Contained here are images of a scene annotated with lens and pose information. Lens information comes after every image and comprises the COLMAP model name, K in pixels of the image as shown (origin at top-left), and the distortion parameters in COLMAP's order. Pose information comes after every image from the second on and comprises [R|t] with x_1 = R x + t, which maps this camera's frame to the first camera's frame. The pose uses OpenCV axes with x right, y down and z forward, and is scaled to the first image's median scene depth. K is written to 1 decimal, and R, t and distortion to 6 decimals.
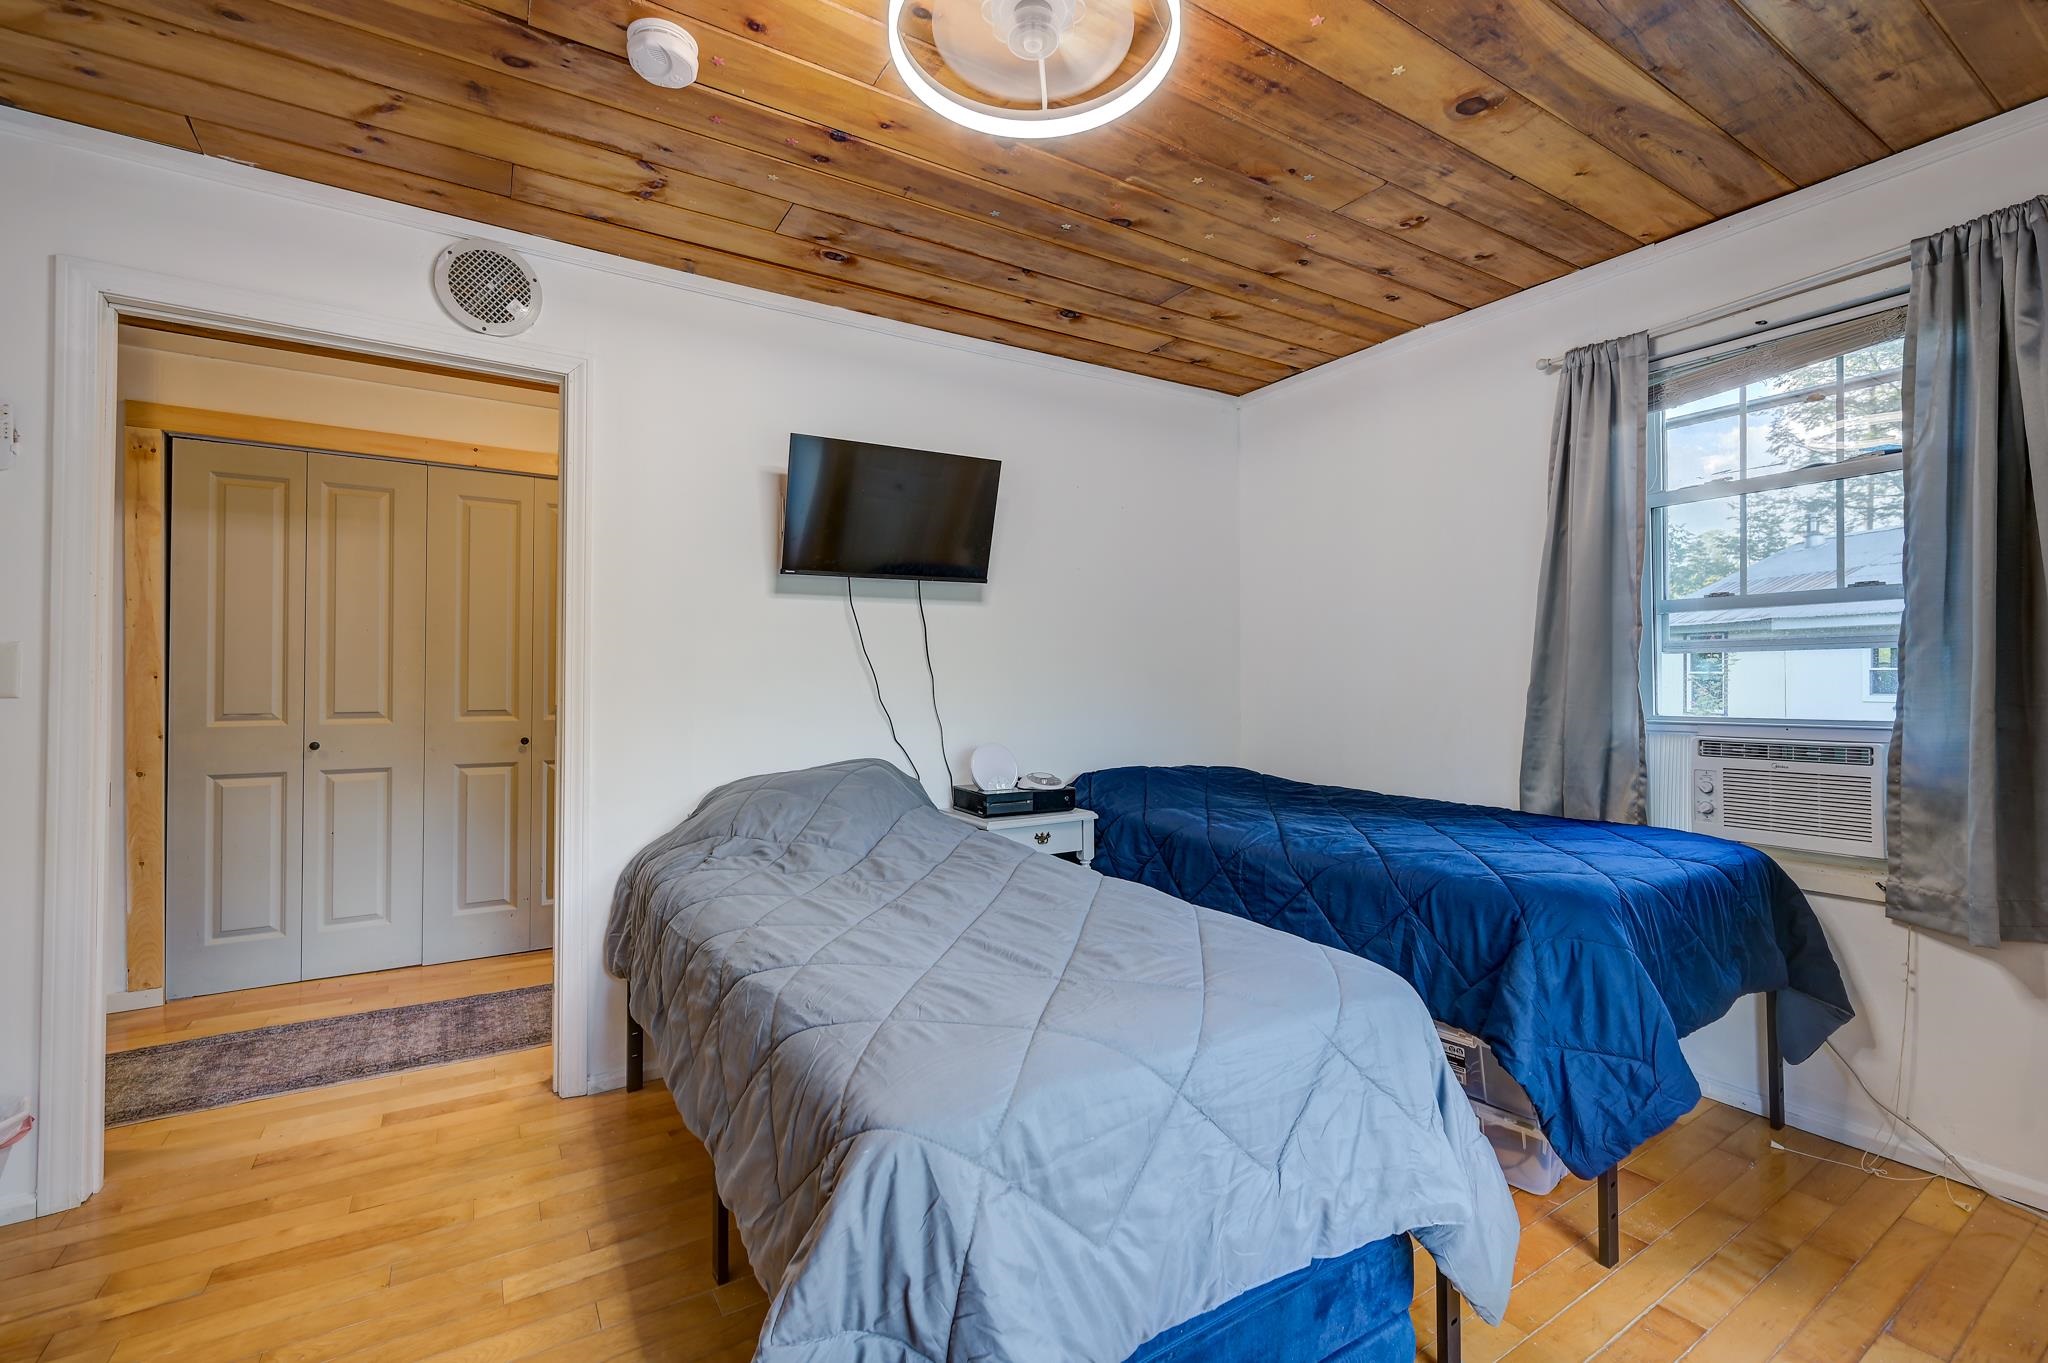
lens RADIAL K [[910.8, 0, 1018.0], [0, 910.8, 679.9], [0, 0, 1]] dist [0.001084, -0.000624]
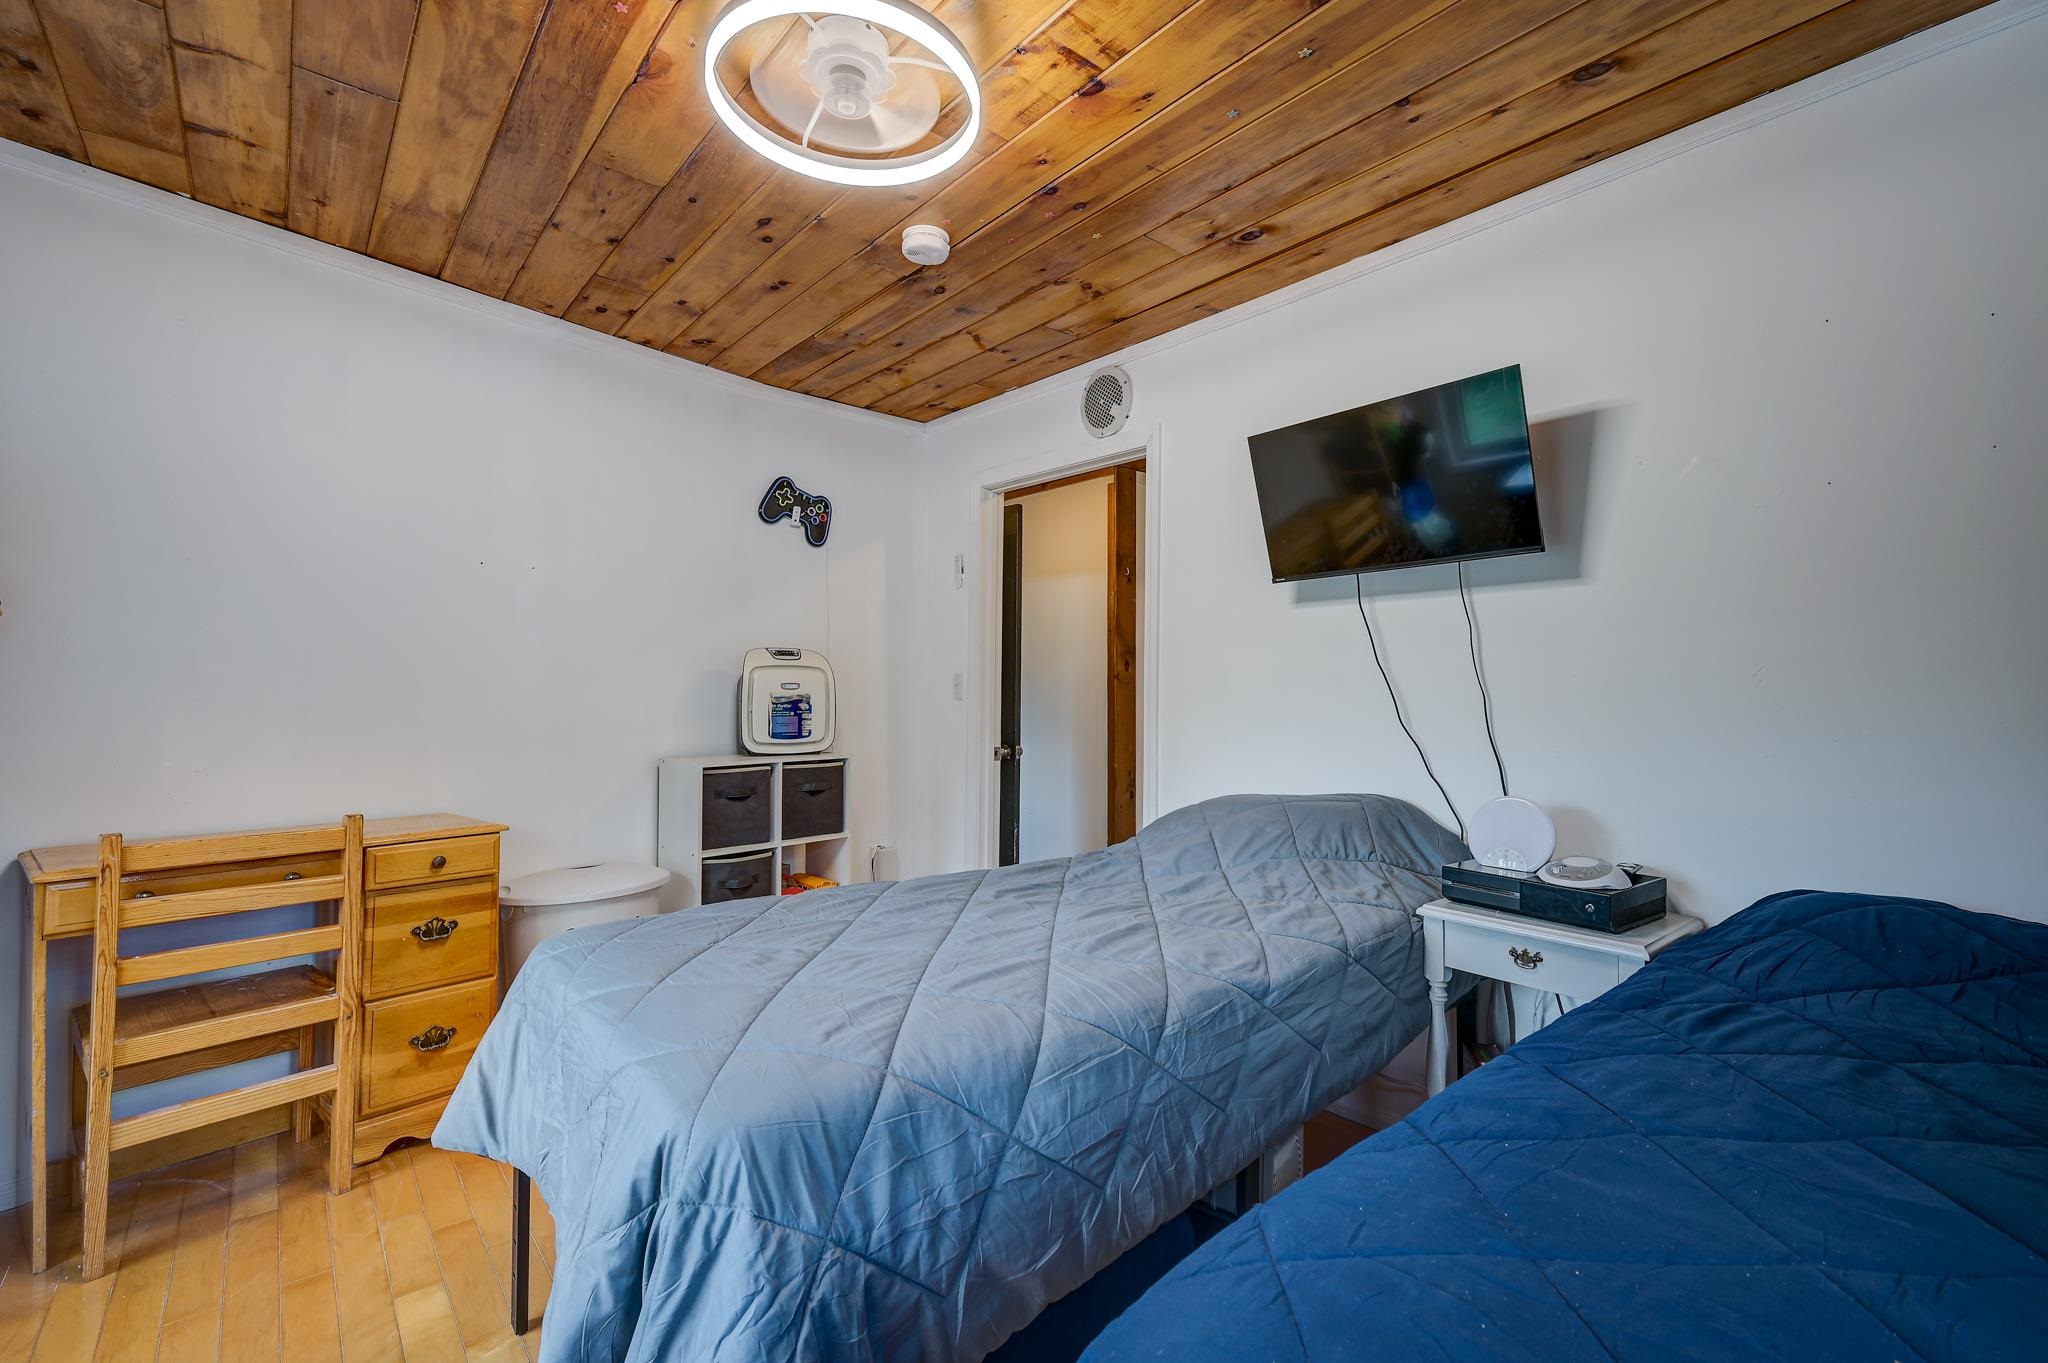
lens RADIAL K [[910.8, 0, 1021.6], [0, 910.8, 672.6], [0, 0, 1]] dist [0.001084, -0.000624]
pose [[0.122911, -0.018552, -0.992244, 0.619091], [-0.007894, 0.999775, -0.019671, -0.003863], [0.992386, 0.010251, 0.122737, 0.608045]]
